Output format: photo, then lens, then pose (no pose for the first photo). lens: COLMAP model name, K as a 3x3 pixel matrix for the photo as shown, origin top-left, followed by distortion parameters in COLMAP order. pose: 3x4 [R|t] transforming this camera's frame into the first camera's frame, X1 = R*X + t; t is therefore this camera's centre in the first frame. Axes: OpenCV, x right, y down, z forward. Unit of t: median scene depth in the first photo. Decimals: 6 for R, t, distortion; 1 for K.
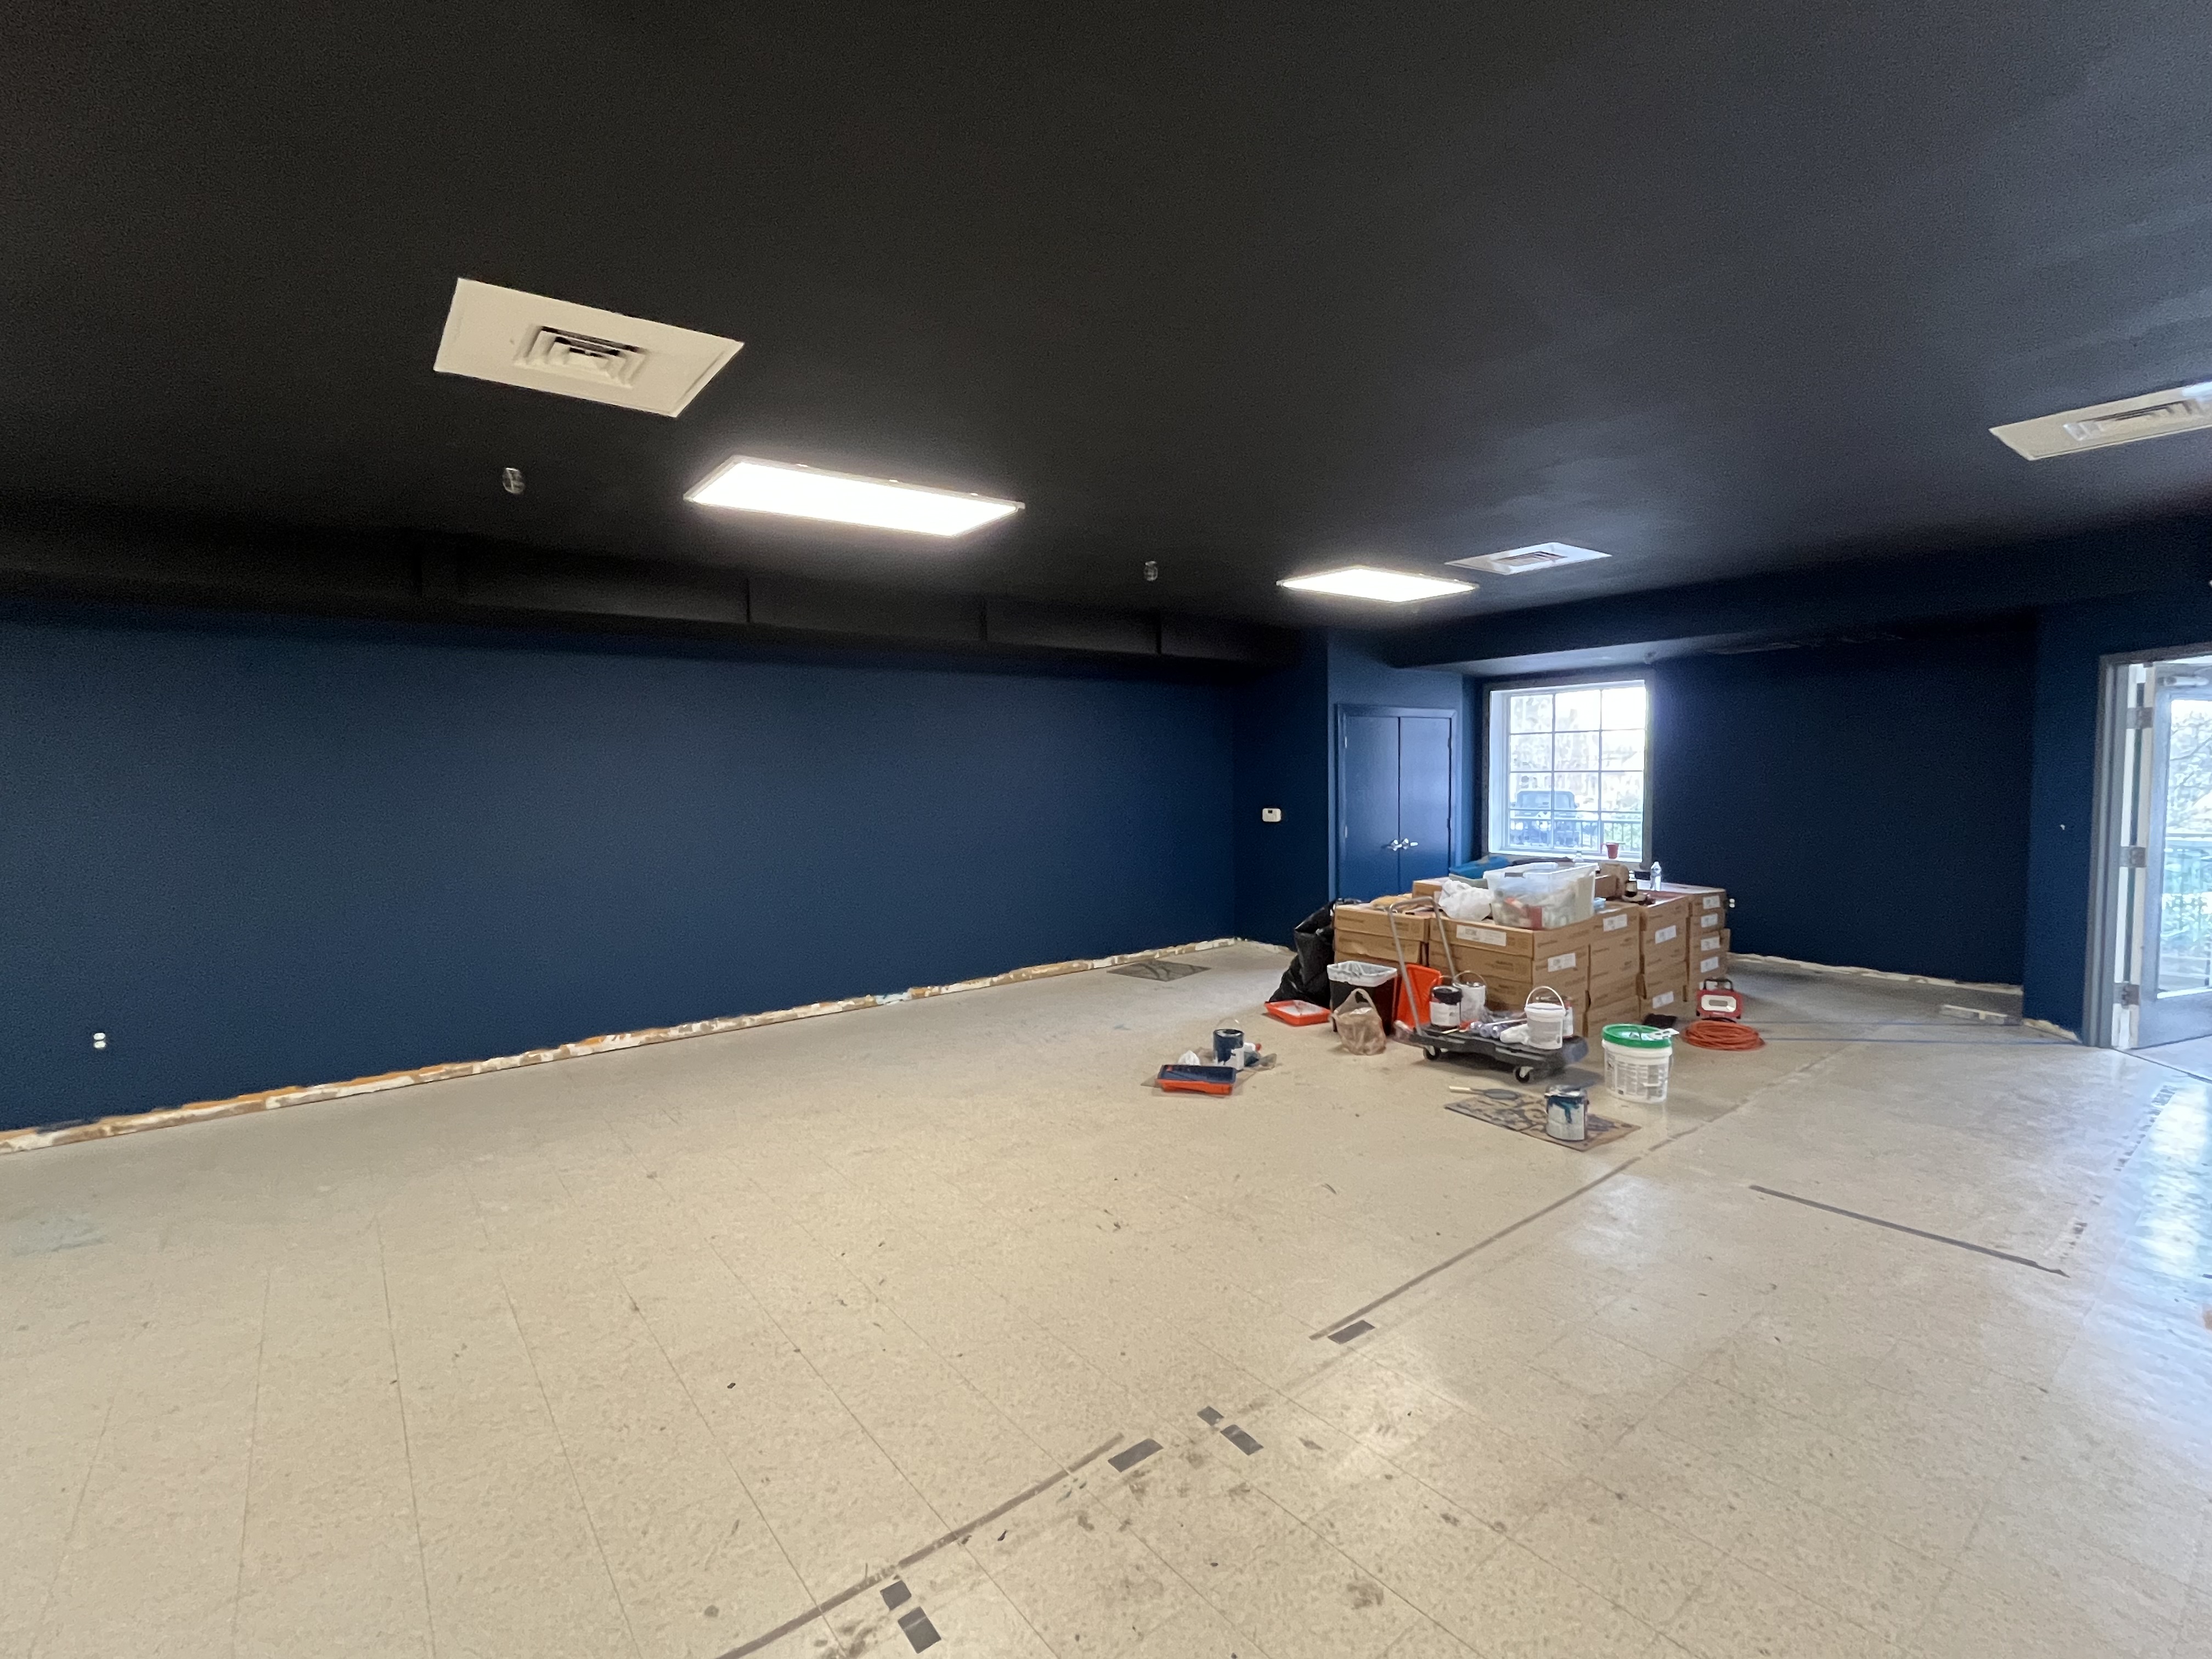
lens RADIAL K [[1003.3, 0, 1093.5], [0, 1003.3, 828.9], [0, 0, 1]] dist [-0.002072, -0.000754]
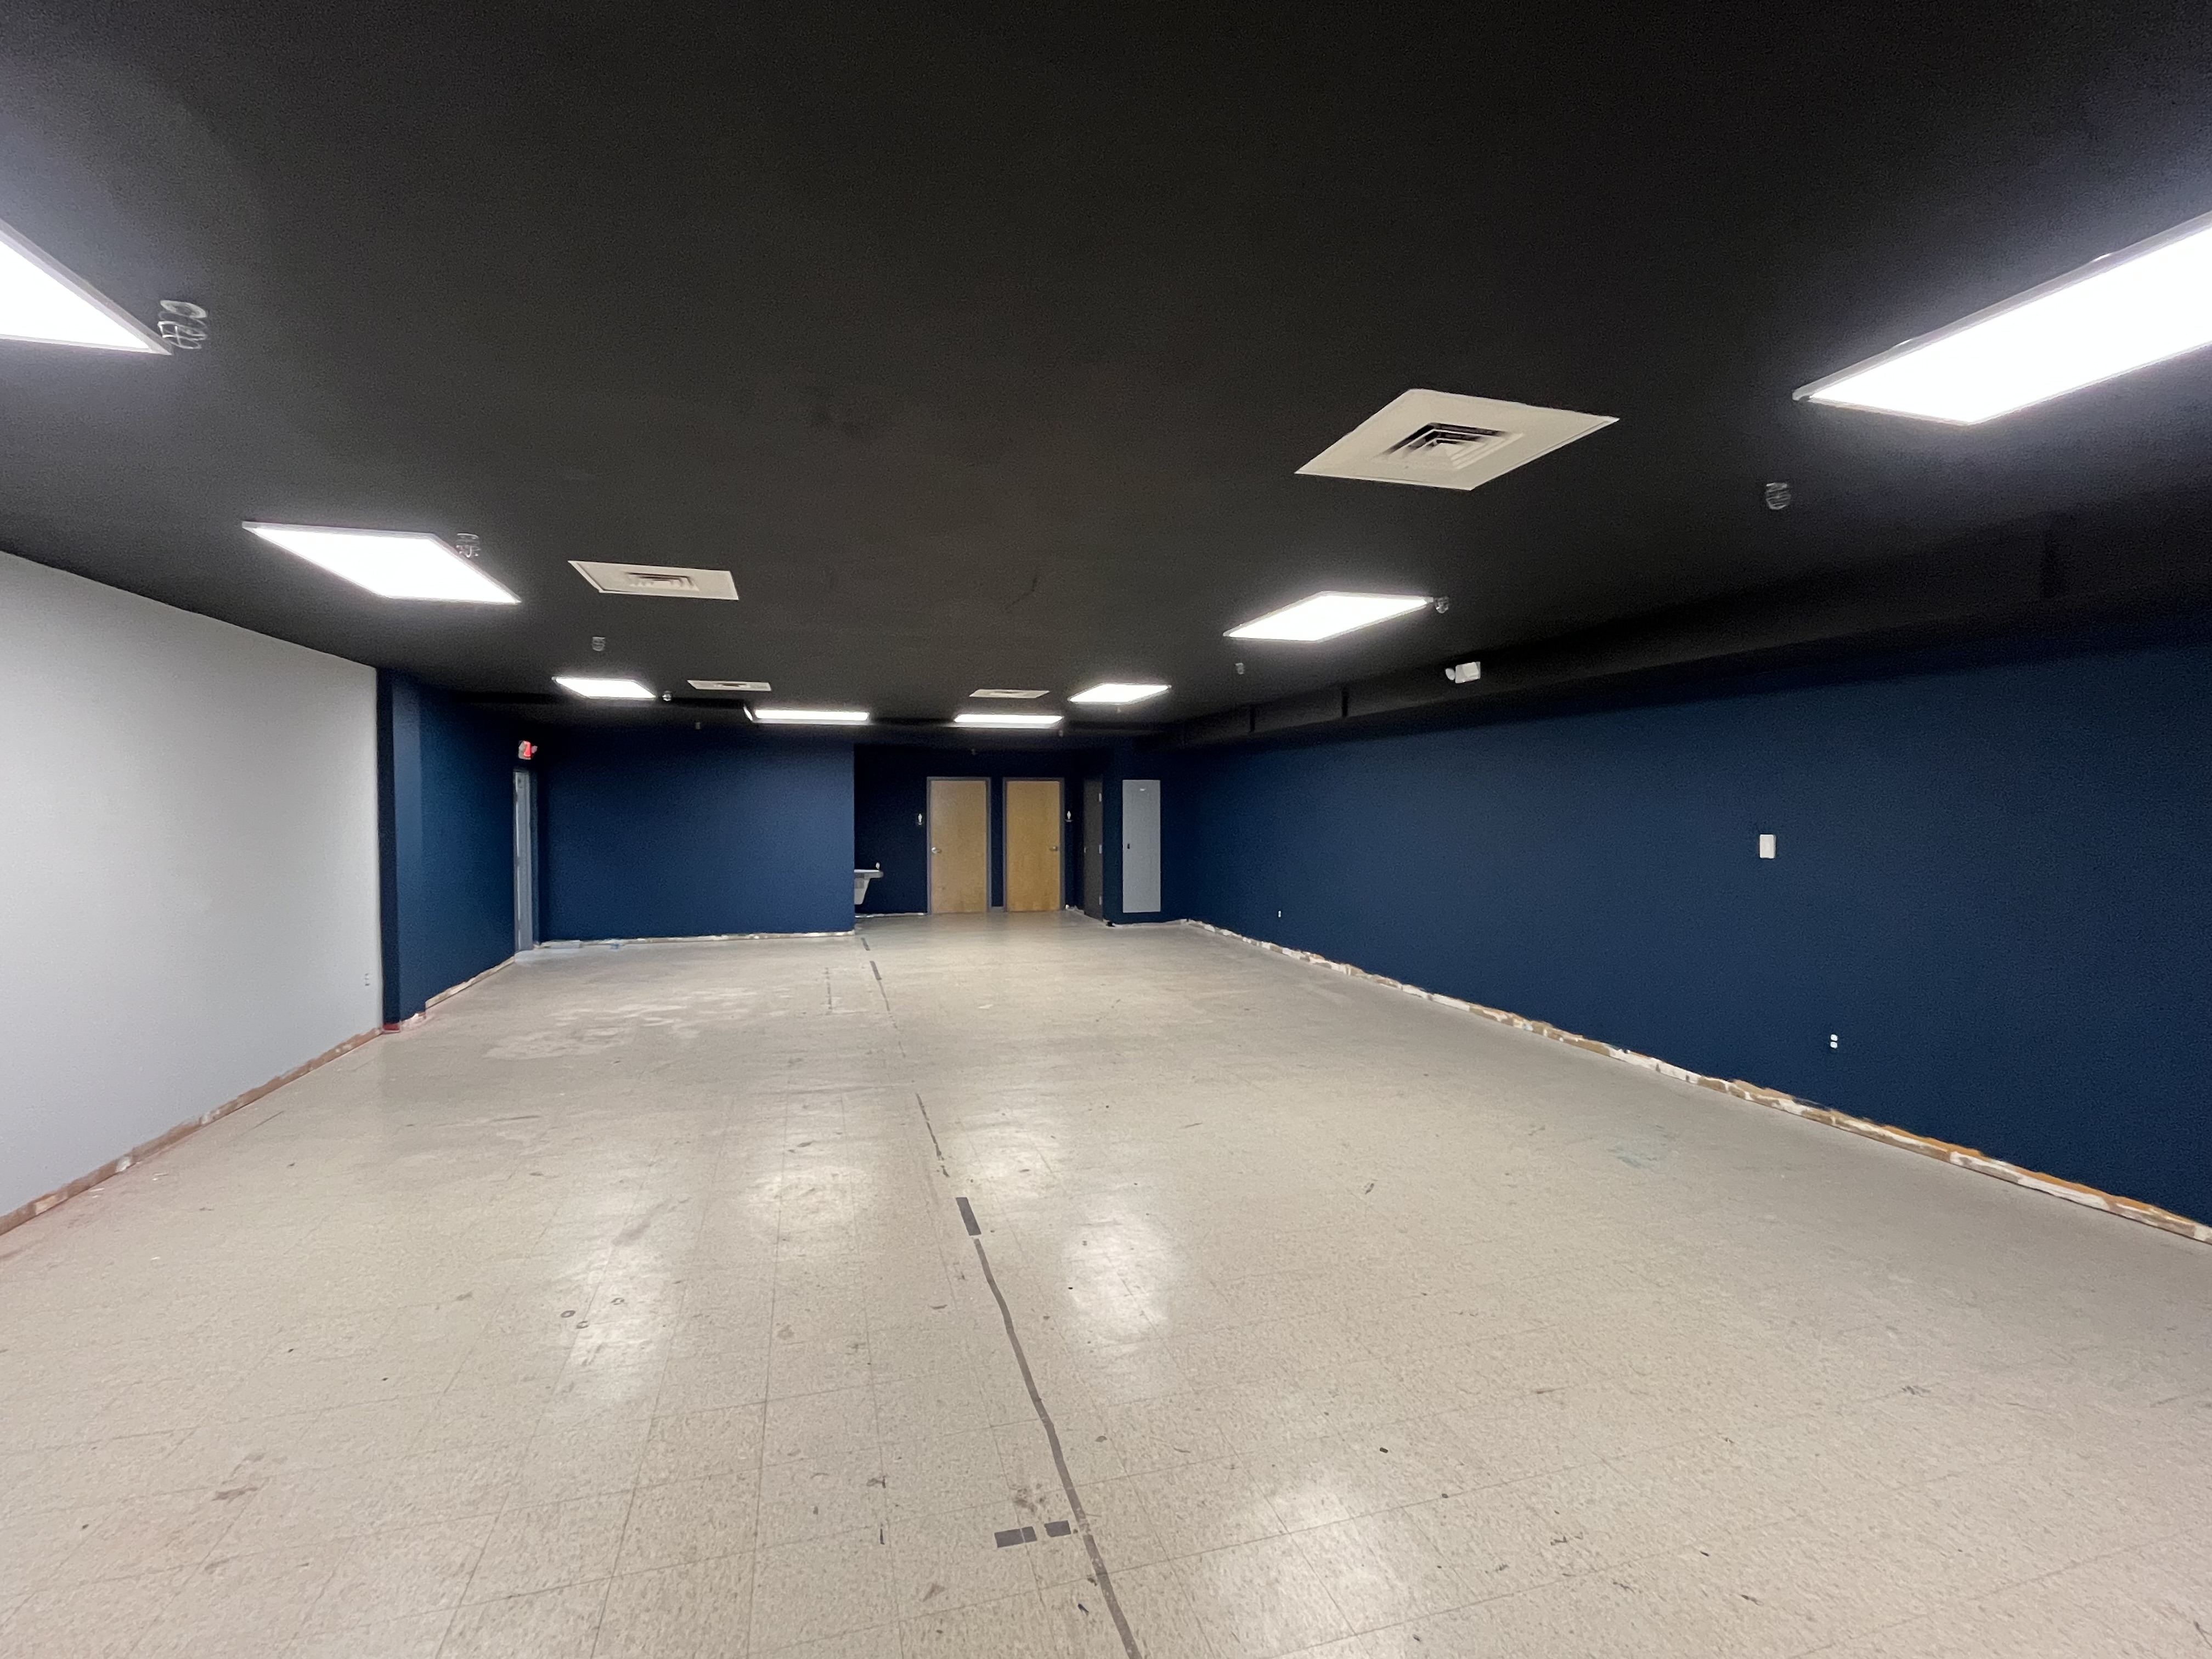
lens RADIAL K [[1003.3, 0, 1104.9], [0, 1003.3, 819.2], [0, 0, 1]] dist [-0.002072, -0.000754]
pose [[-0.362459, 0.030334, -0.931506, 0.489284], [-0.049191, 0.997454, 0.051623, -0.079723], [0.930701, 0.064532, -0.360044, 0.805012]]
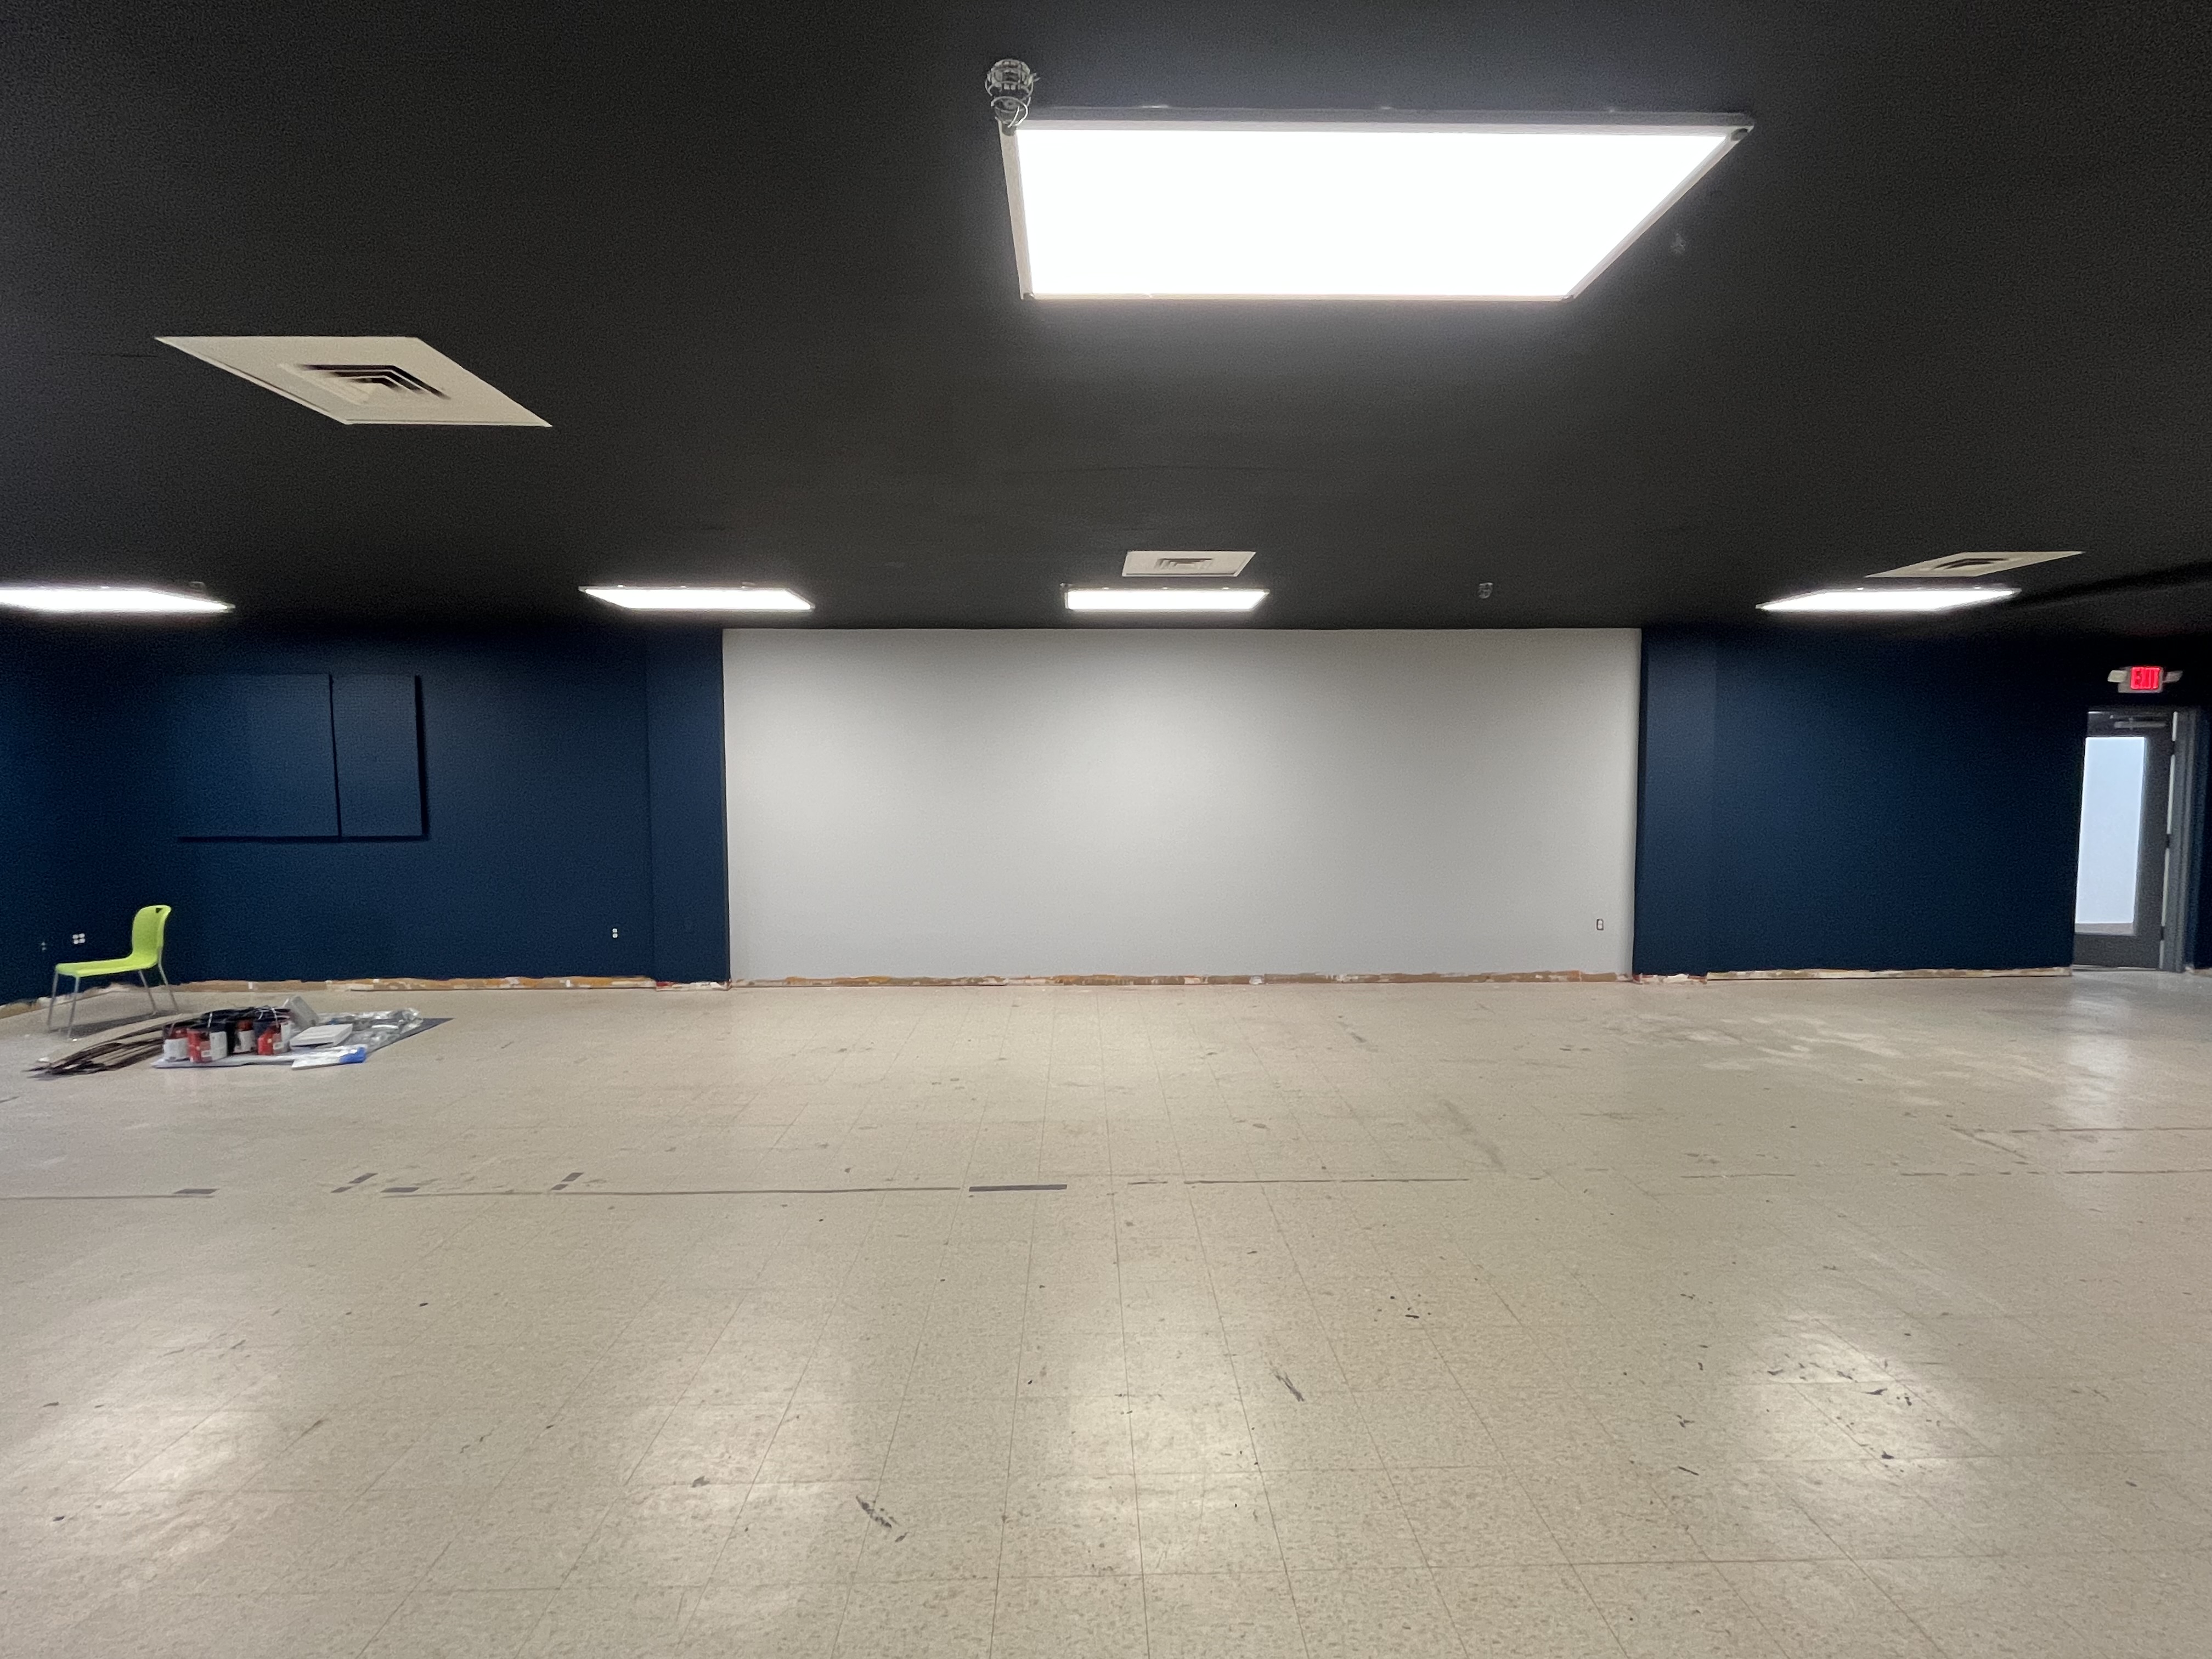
lens RADIAL K [[1003.3, 0, 1102.9], [0, 1003.3, 816.7], [0, 0, 1]] dist [-0.002072, -0.000754]
pose [[-0.803554, -0.008847, 0.595166, -1.298820], [0.053843, 0.994710, 0.087480, -0.060711], [-0.592791, 0.102340, -0.798827, 1.072450]]
